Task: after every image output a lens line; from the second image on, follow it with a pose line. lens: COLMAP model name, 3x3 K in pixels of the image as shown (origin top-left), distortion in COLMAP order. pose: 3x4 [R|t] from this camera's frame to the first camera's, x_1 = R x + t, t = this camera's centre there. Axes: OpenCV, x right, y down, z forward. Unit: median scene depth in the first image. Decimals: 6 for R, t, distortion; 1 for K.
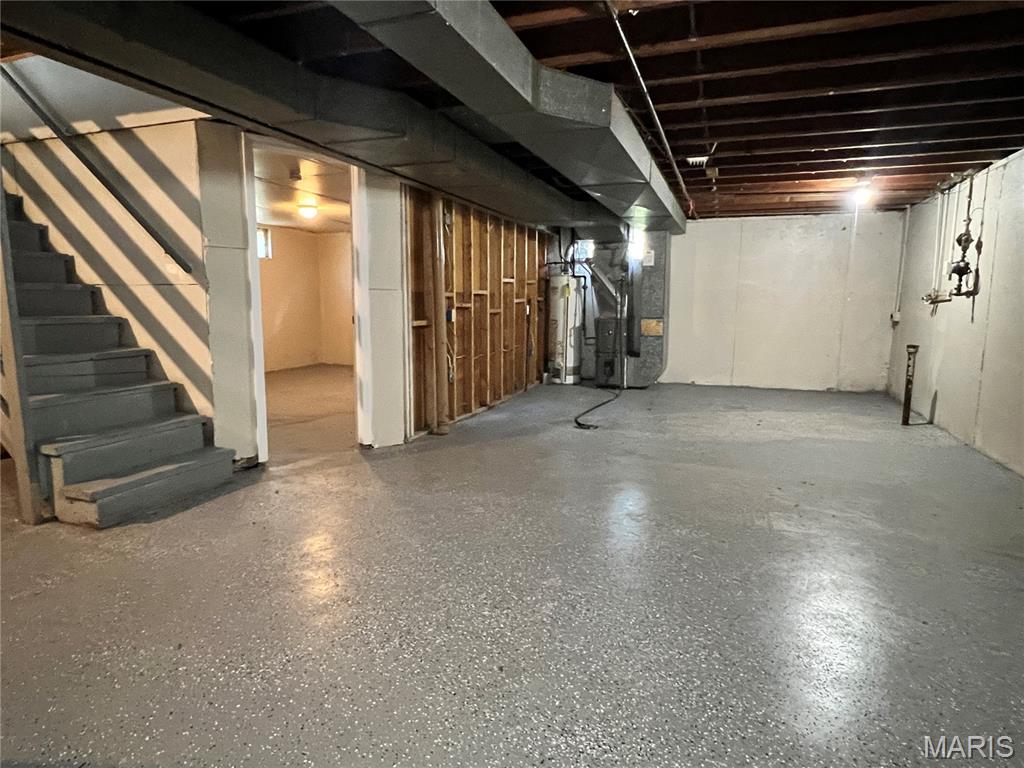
lens RADIAL K [[595.8, 0, 513.7], [0, 595.8, 383.3], [0, 0, 1]] dist [0.000800, 0.000397]
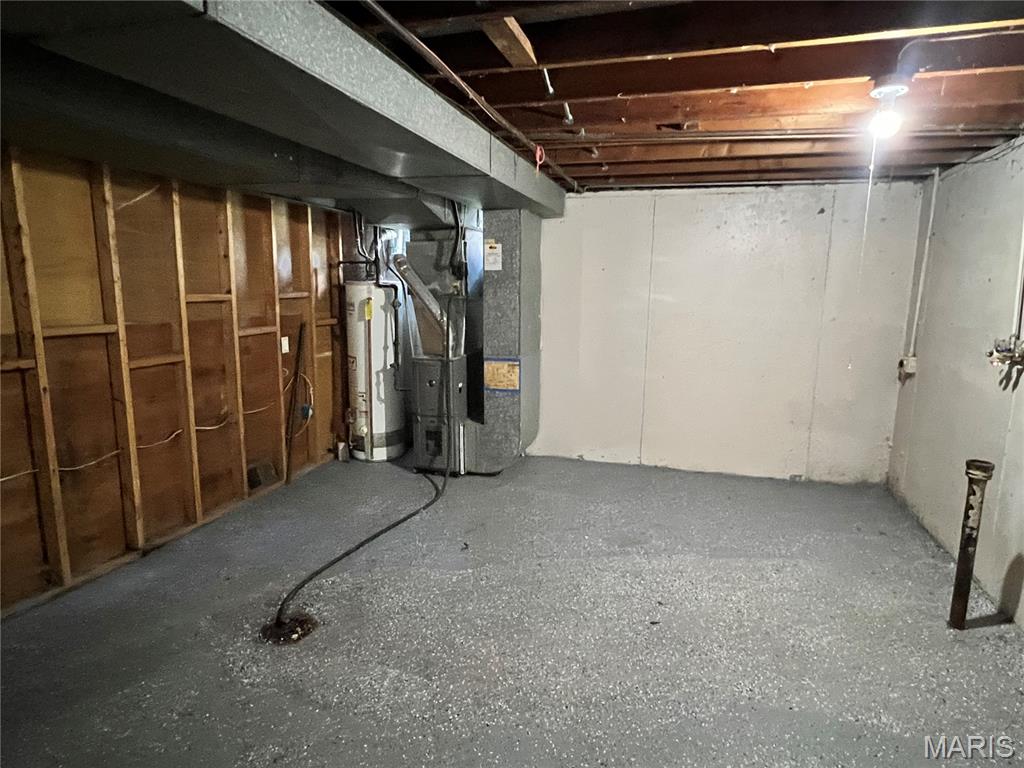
lens RADIAL K [[595.8, 0, 513.2], [0, 595.8, 383.8], [0, 0, 1]] dist [0.000800, 0.000397]
pose [[0.998282, -0.000869, 0.058580, 0.204764], [-0.000398, 0.999766, 0.021607, -0.096464], [-0.058585, -0.021593, 0.998049, 0.405728]]
